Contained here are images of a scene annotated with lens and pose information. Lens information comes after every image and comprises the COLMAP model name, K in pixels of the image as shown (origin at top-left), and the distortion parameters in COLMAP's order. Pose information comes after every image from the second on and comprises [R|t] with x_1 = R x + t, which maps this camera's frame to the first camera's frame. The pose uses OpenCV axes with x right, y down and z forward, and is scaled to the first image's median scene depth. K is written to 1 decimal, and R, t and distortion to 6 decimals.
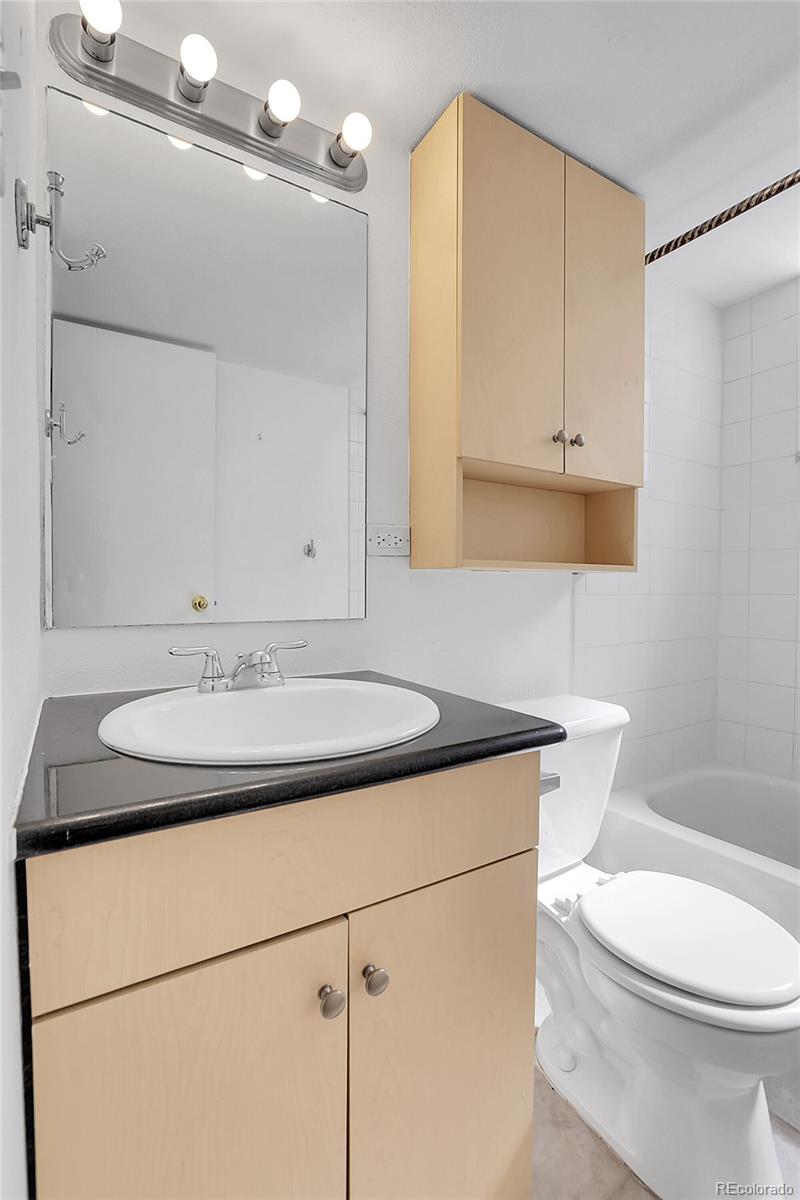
lens RADIAL K [[543.6, 0, 419.0], [0, 543.6, 604.8], [0, 0, 1]] dist [-0.053868, 0.022563]
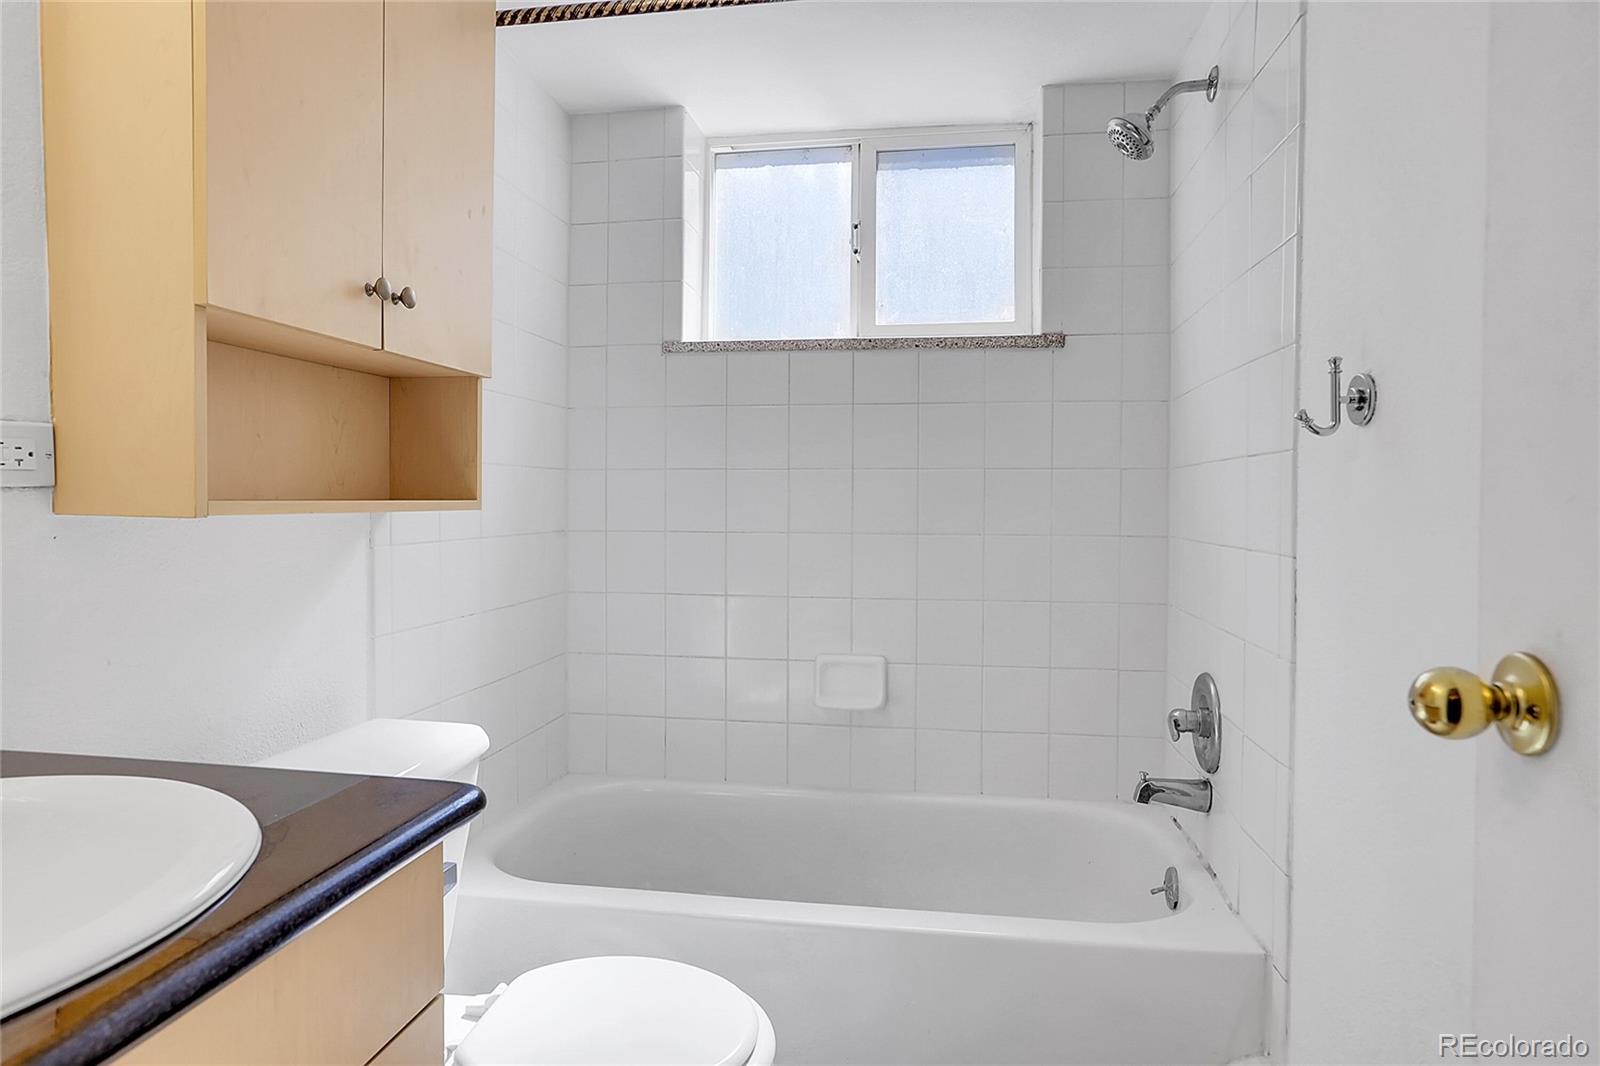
lens RADIAL K [[929.5, 0, 780.3], [0, 929.5, 520.4], [0, 0, 1]] dist [-0.081691, 0.115548]
pose [[0.673864, -0.016730, 0.738666, -0.186947], [0.012231, 0.999859, 0.011488, -0.064037], [-0.738755, 0.001293, 0.673973, 0.001763]]
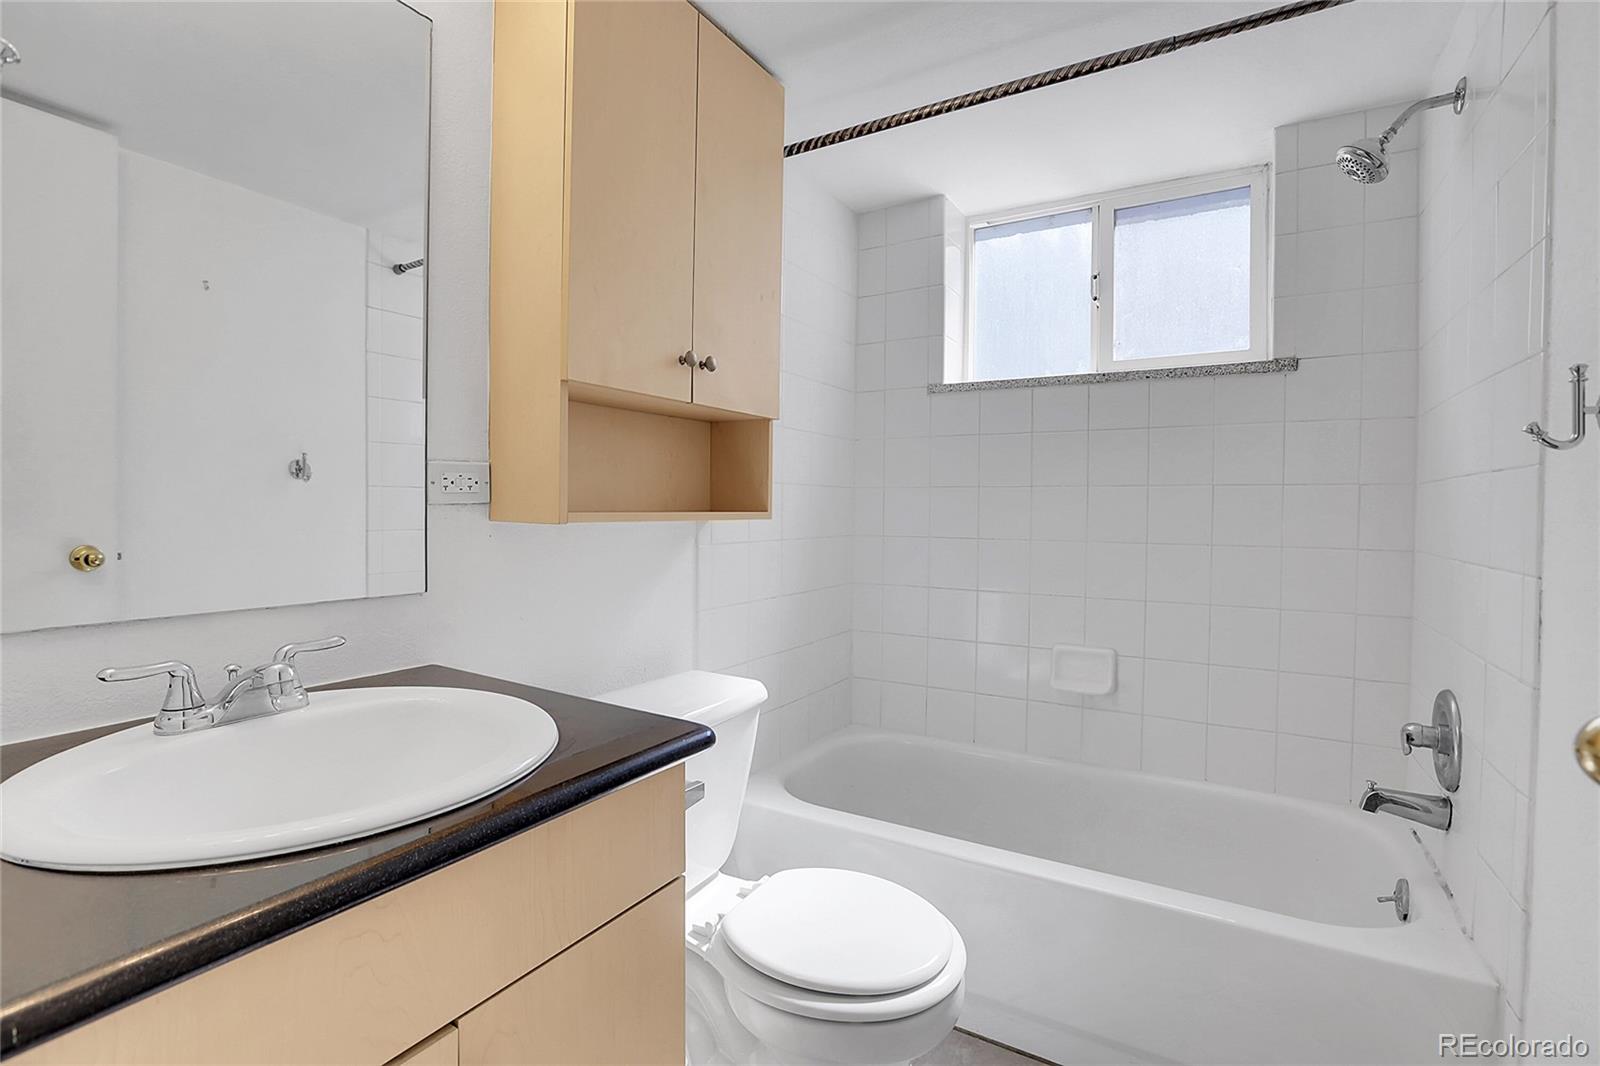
lens RADIAL K [[730.0, 0, 798.3], [0, 730.0, 523.7], [0, 0, 1]] dist [-0.059289, 0.024852]
pose [[0.898267, -0.005400, 0.439417, -0.072490], [0.003216, 0.999979, 0.005713, -0.068011], [-0.439439, -0.003719, 0.898265, -0.060429]]
